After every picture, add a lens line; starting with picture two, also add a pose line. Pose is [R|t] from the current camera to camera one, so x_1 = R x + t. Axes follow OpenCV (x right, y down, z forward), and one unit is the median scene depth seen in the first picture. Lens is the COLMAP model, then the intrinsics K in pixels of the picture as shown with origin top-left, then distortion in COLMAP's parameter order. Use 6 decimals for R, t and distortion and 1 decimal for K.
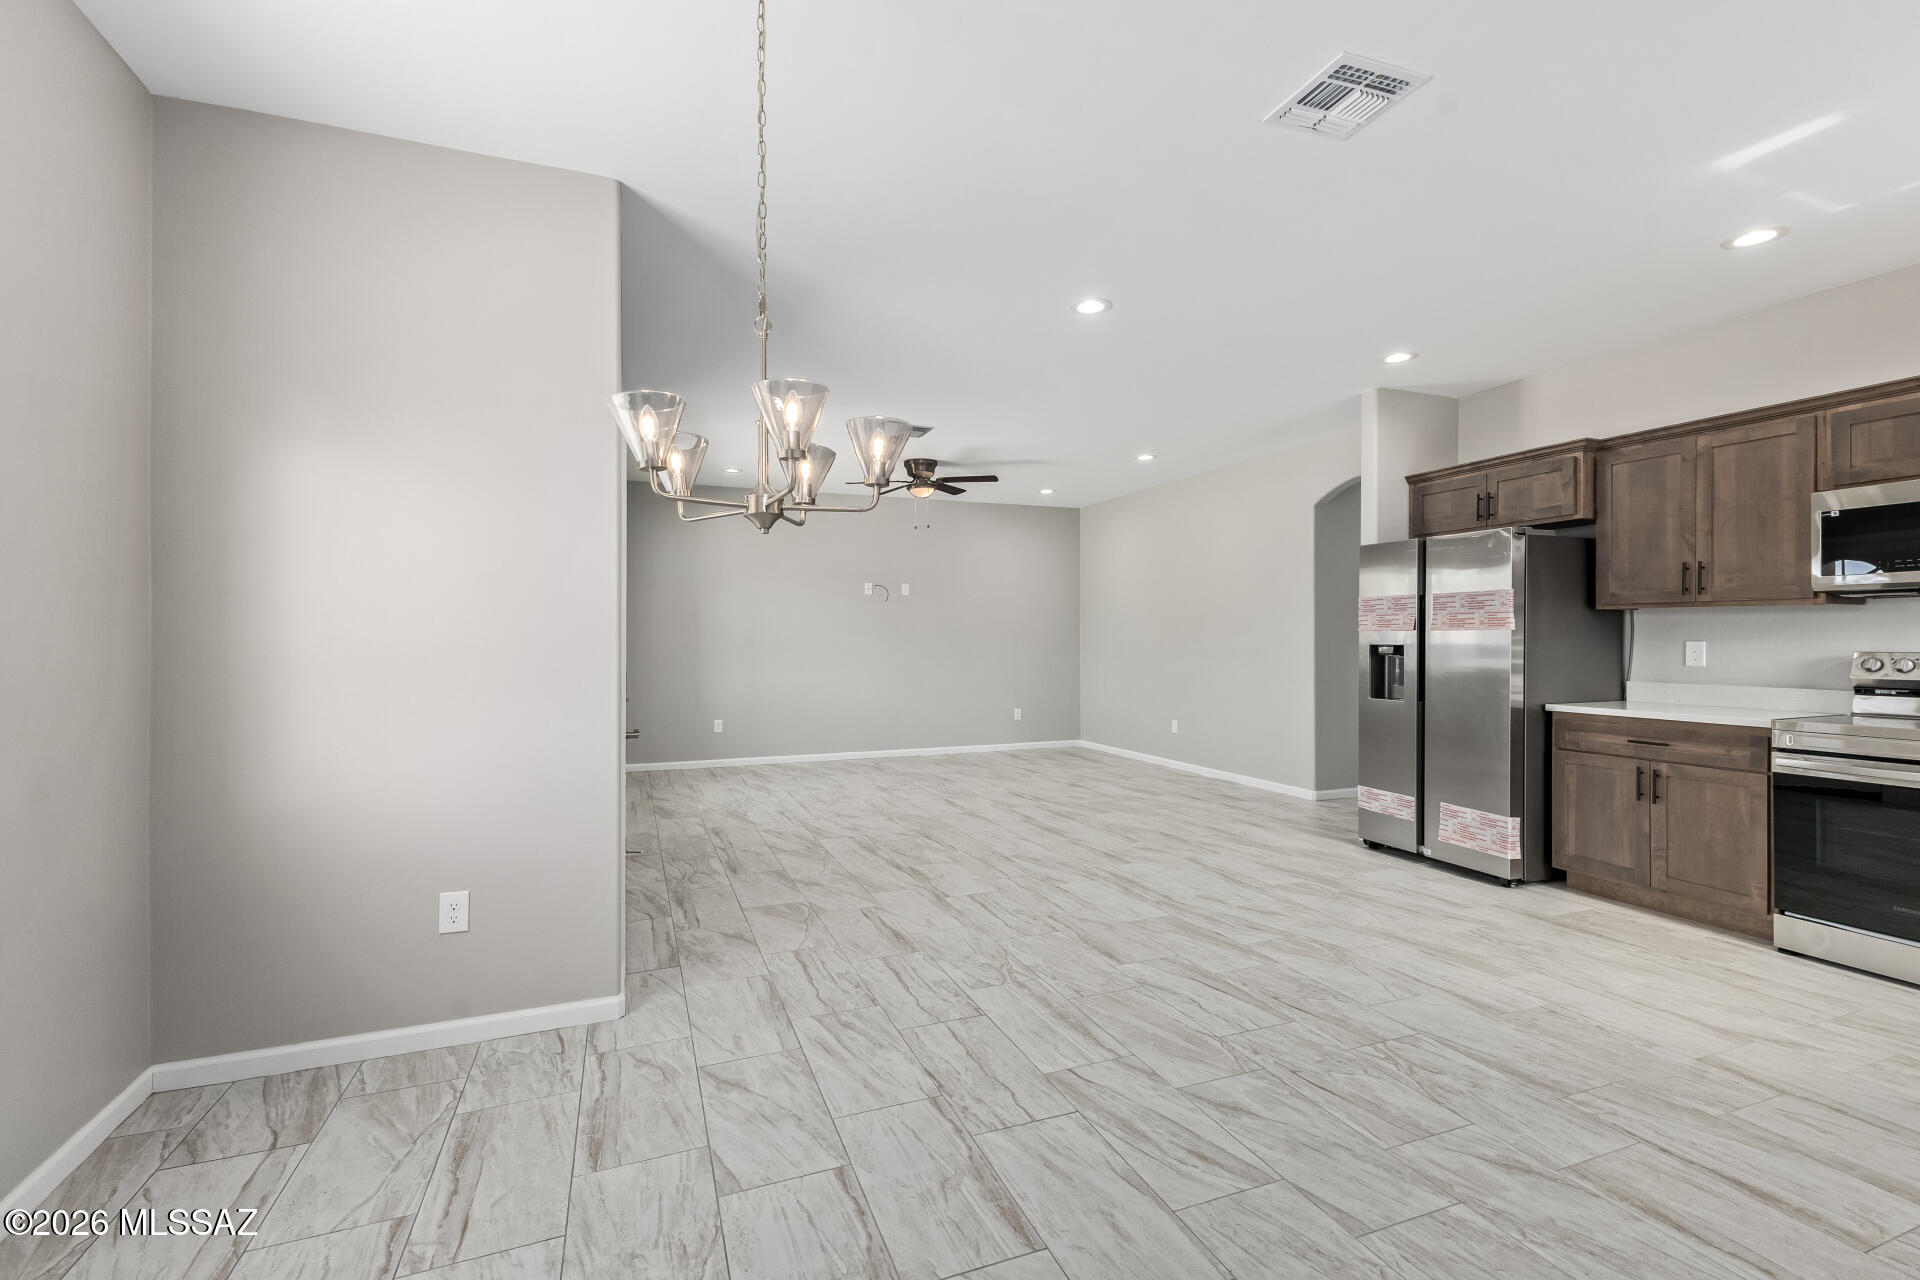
lens RADIAL K [[833.8, 0, 951.3], [0, 833.8, 635.3], [0, 0, 1]] dist [0.012436, -0.000987]
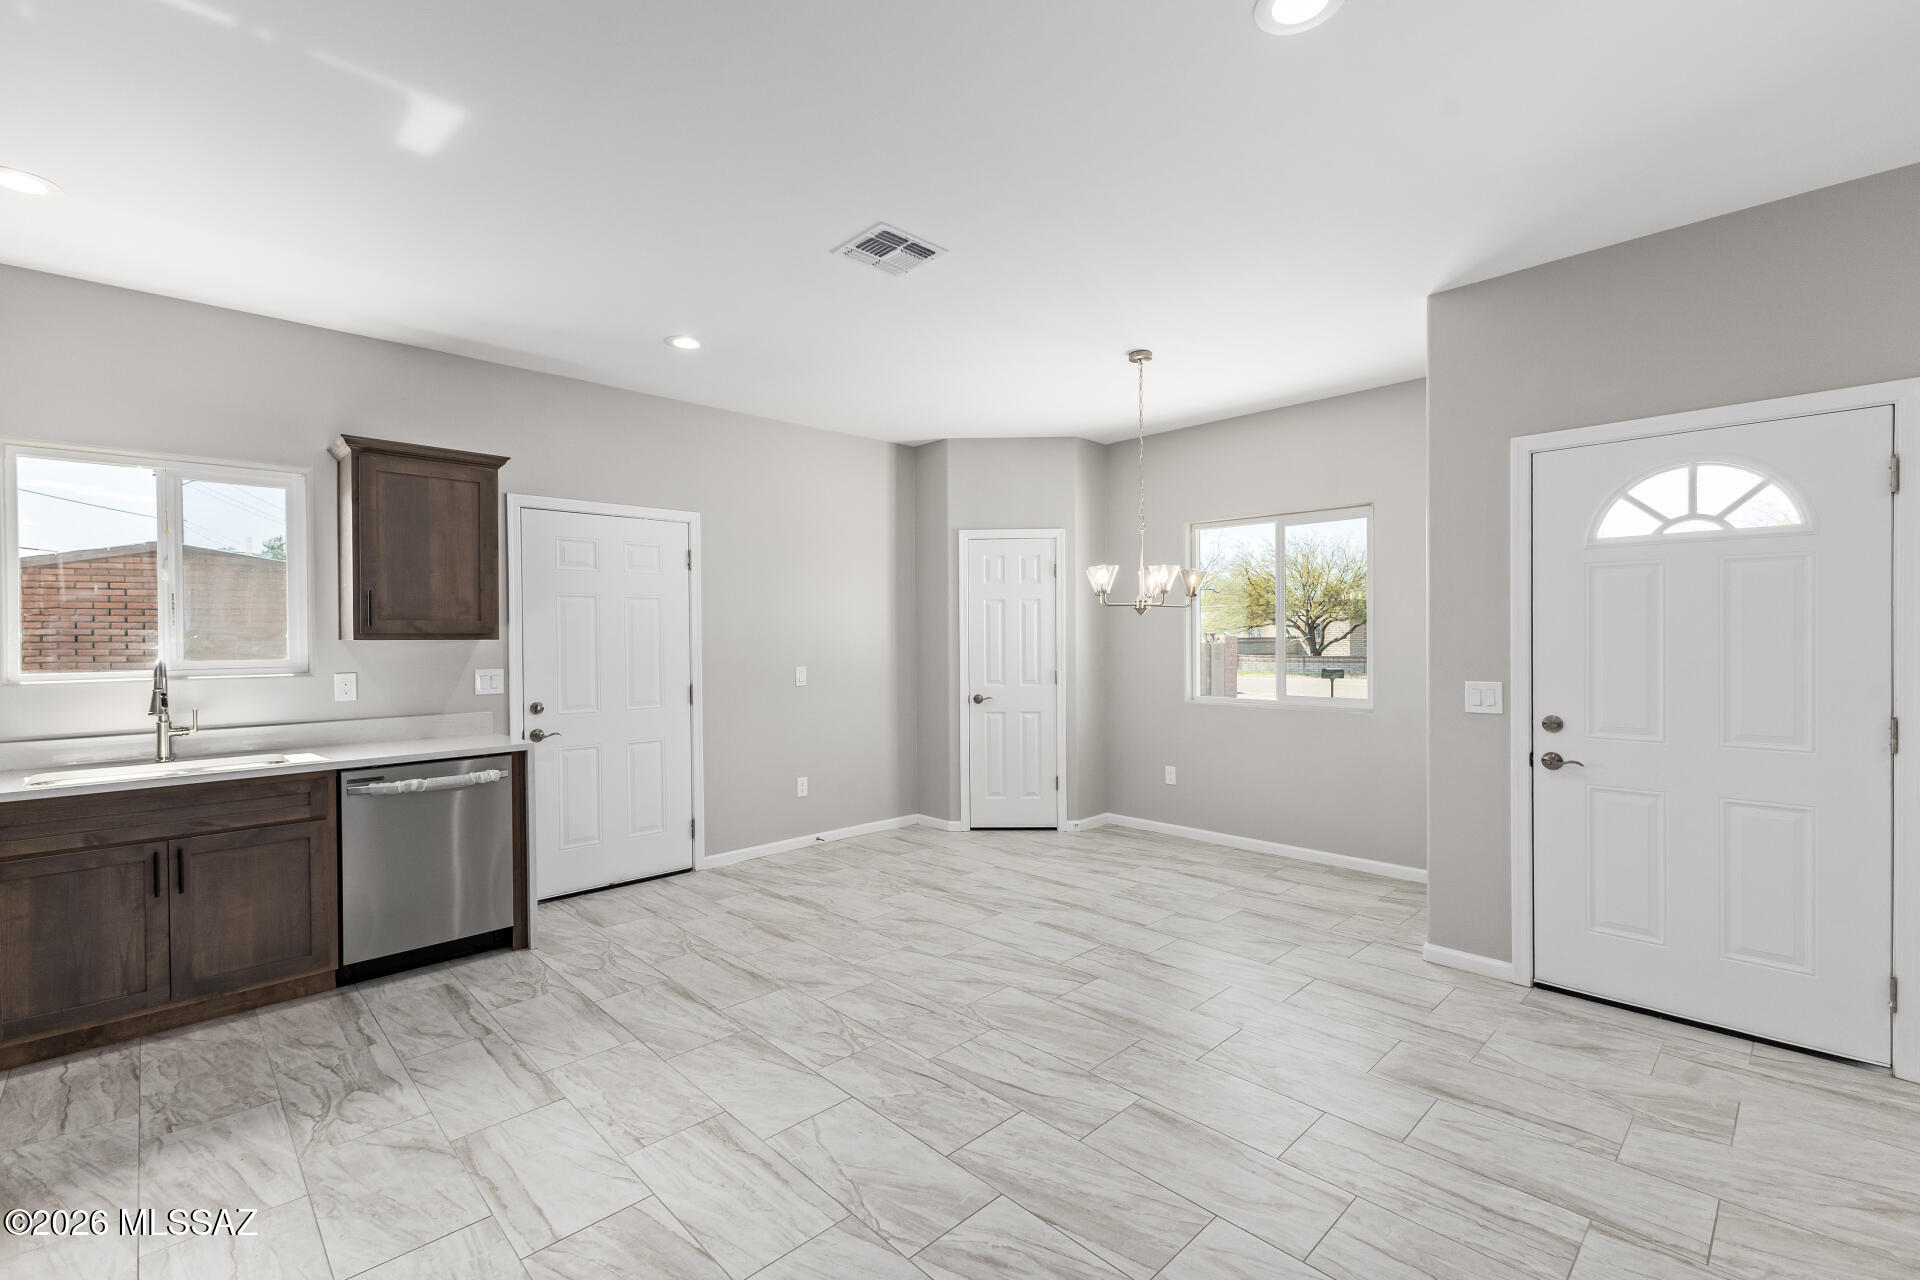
lens RADIAL K [[833.8, 0, 948.6], [0, 833.8, 645.7], [0, 0, 1]] dist [0.012436, -0.000987]
pose [[-0.924710, 0.014522, -0.380396, 0.533798], [0.012727, 0.999893, 0.007233, -0.027566], [0.380460, 0.001847, -0.924796, 1.354176]]
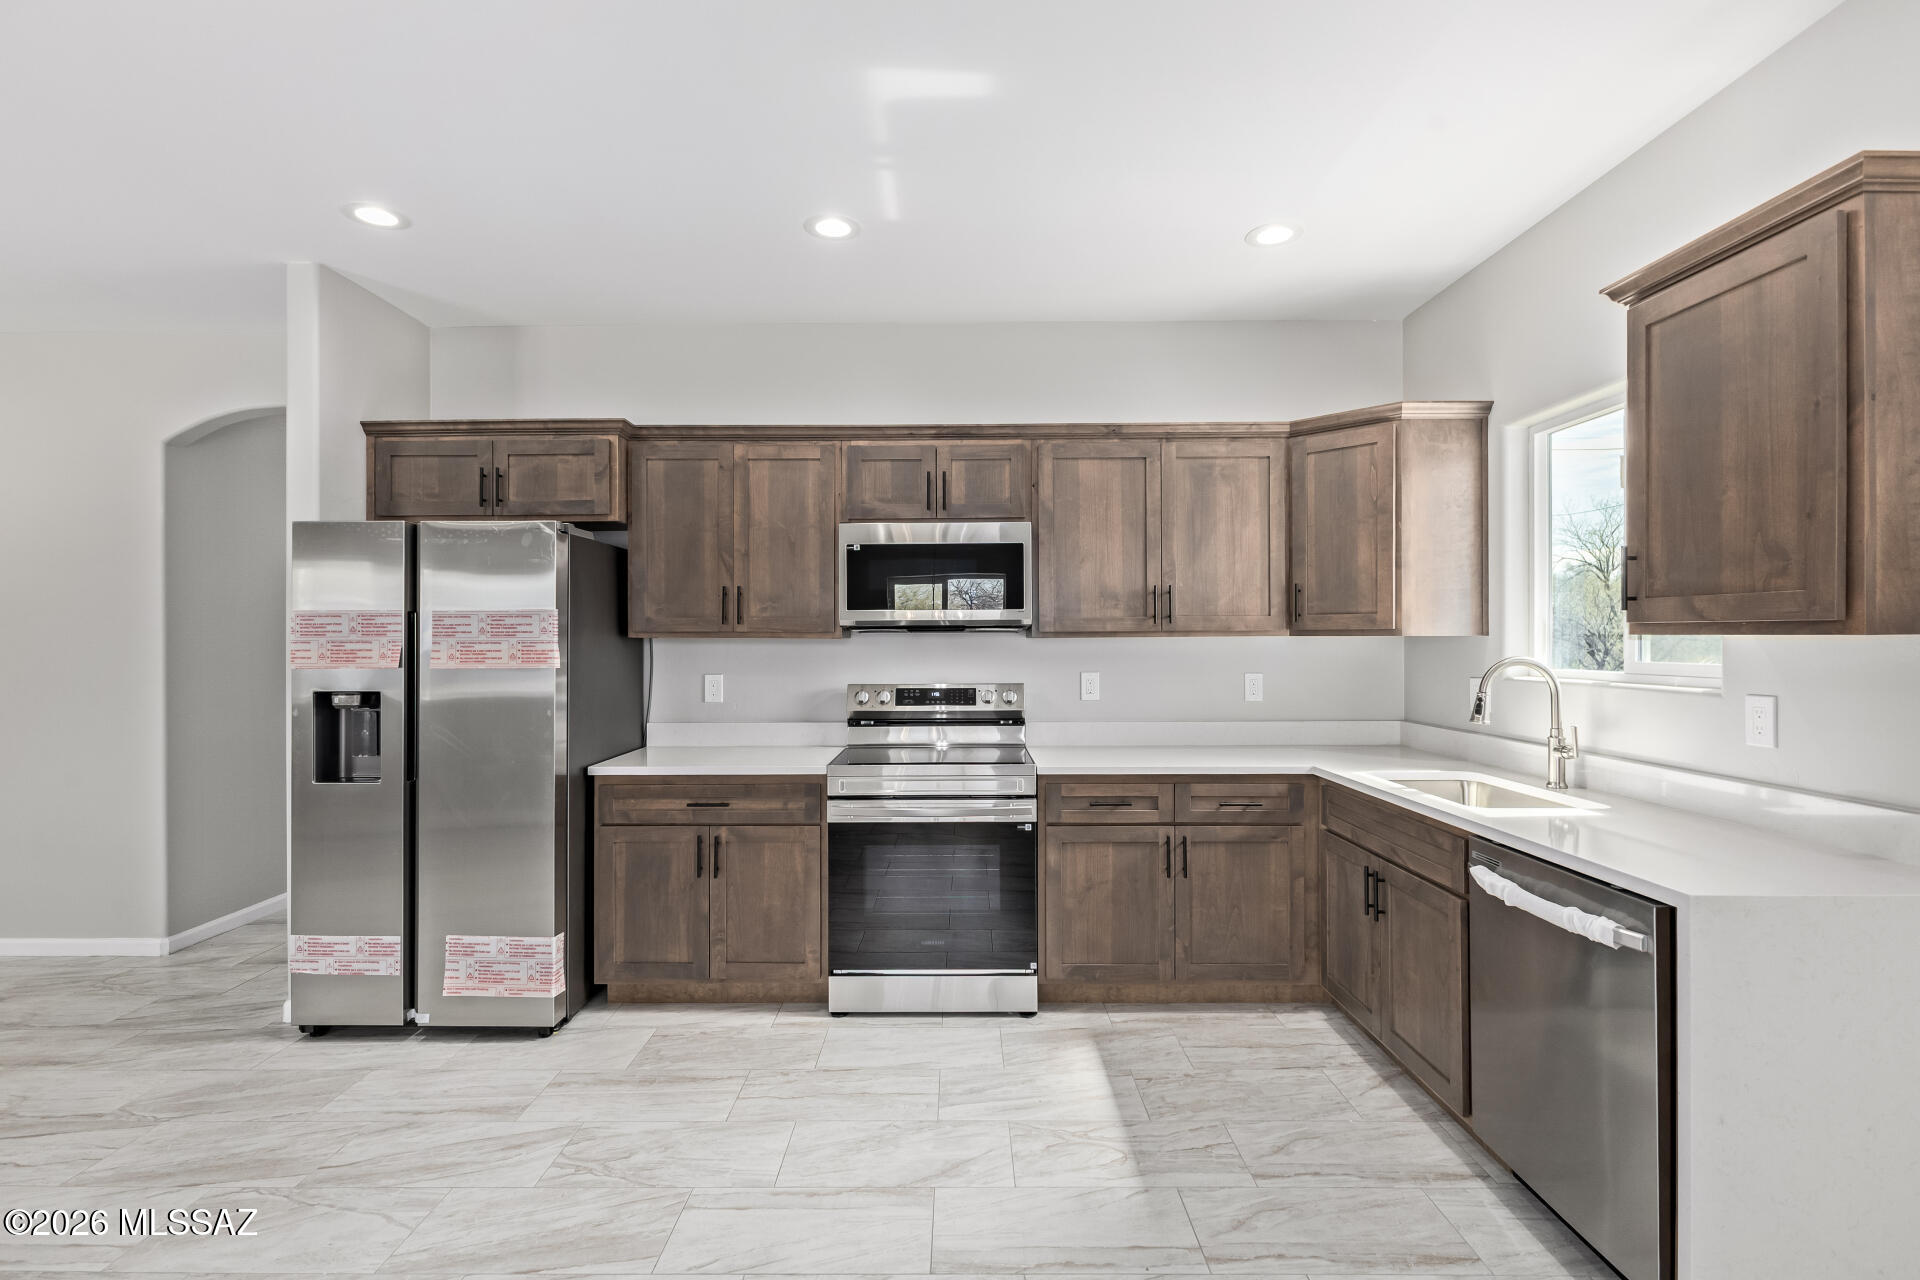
lens RADIAL K [[888.7, 0, 952.0], [0, 888.7, 640.0], [0, 0, 1]] dist [0.000254, -0.001546]
pose [[0.368271, -0.001974, 0.929716, 0.108249], [0.000182, 0.999998, 0.002051, -0.033390], [-0.929718, -0.000586, 0.368271, 0.447936]]
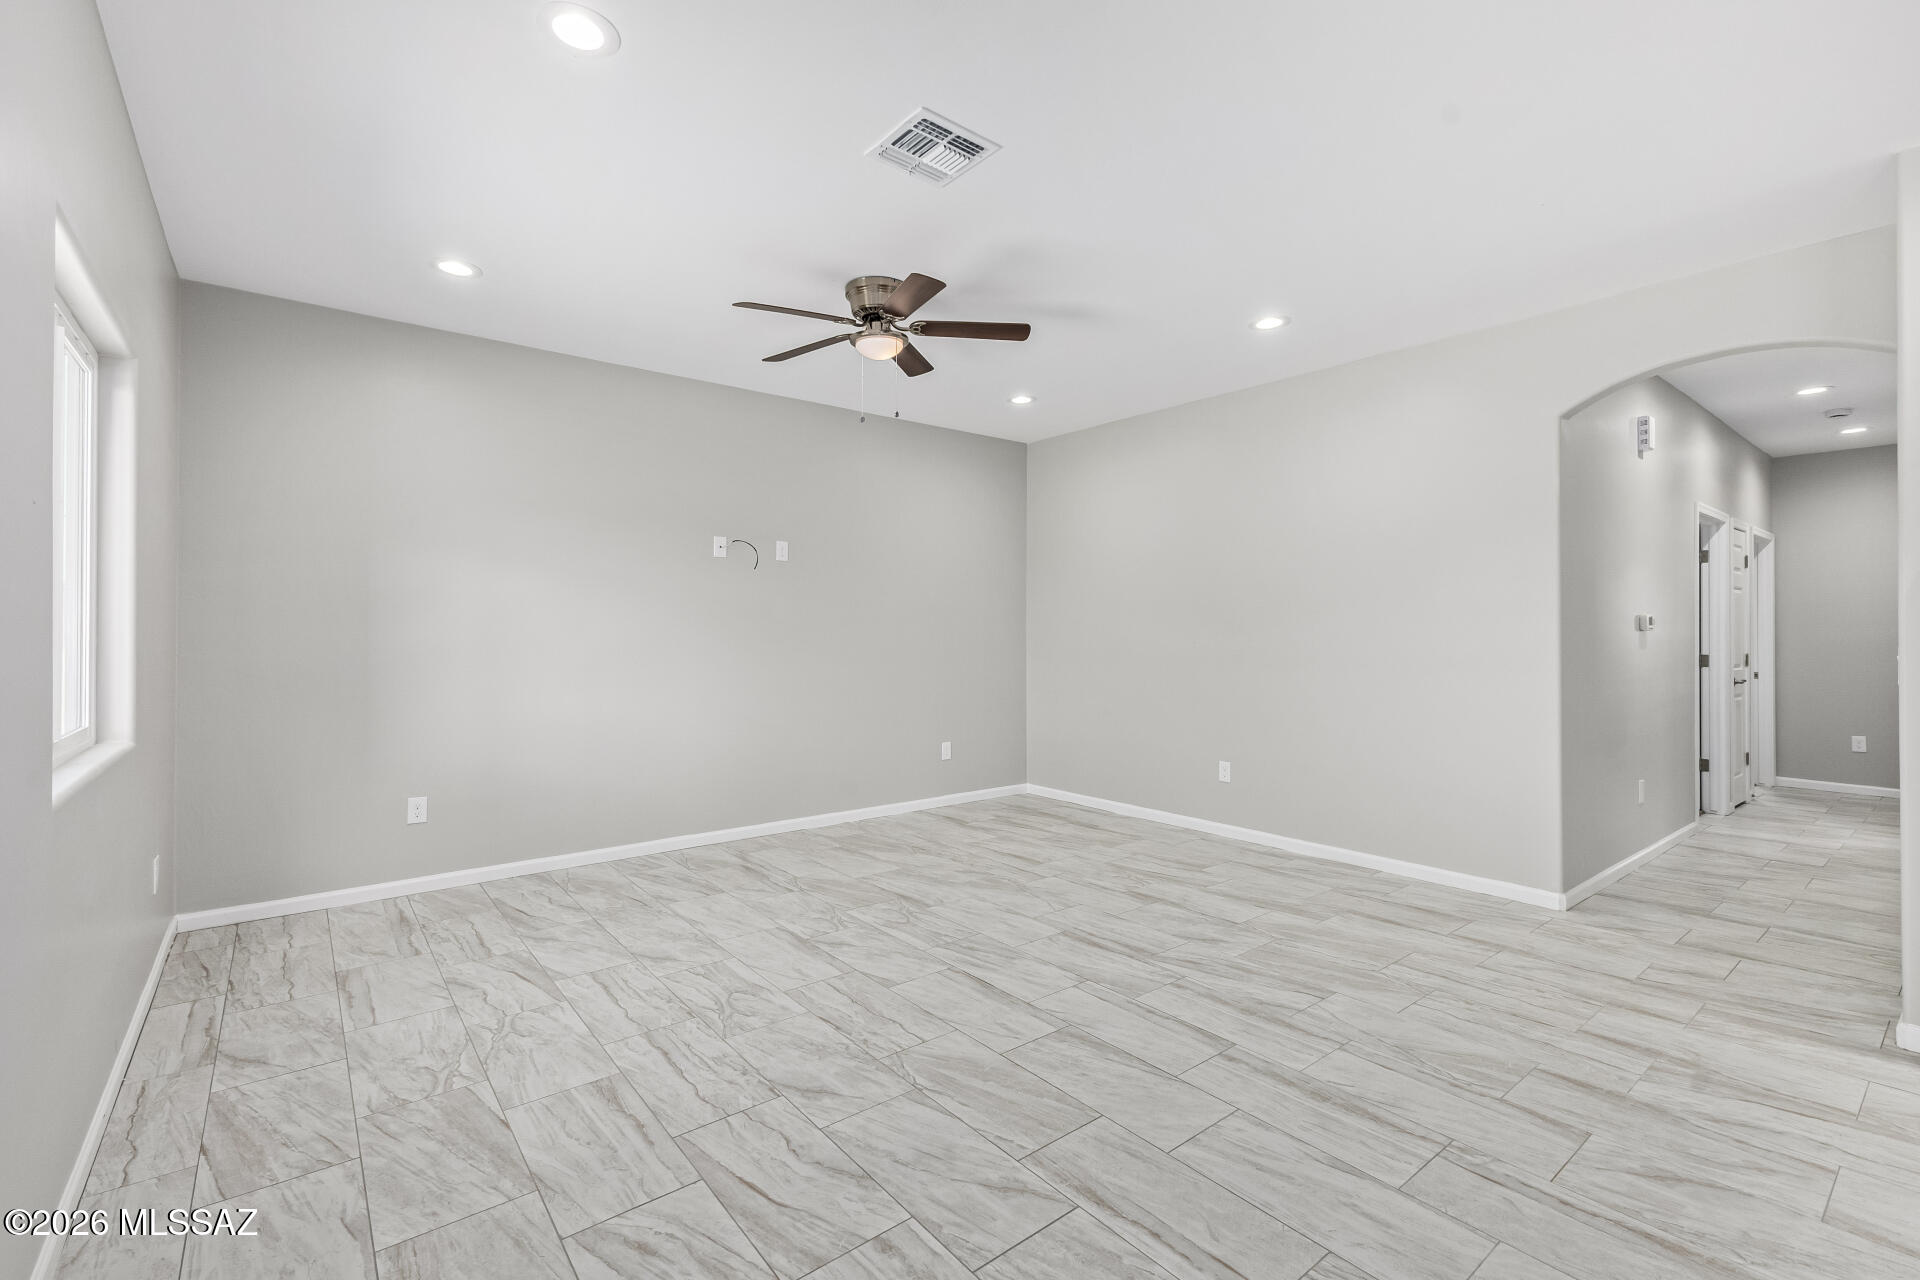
lens RADIAL K [[833.8, 0, 947.5], [0, 833.8, 614.7], [0, 0, 1]] dist [0.012436, -0.000987]
pose [[0.956743, 0.008942, 0.290798, -0.263718], [-0.004119, 0.999844, -0.017192, 0.000443], [-0.290906, 0.015251, 0.956630, 0.916655]]
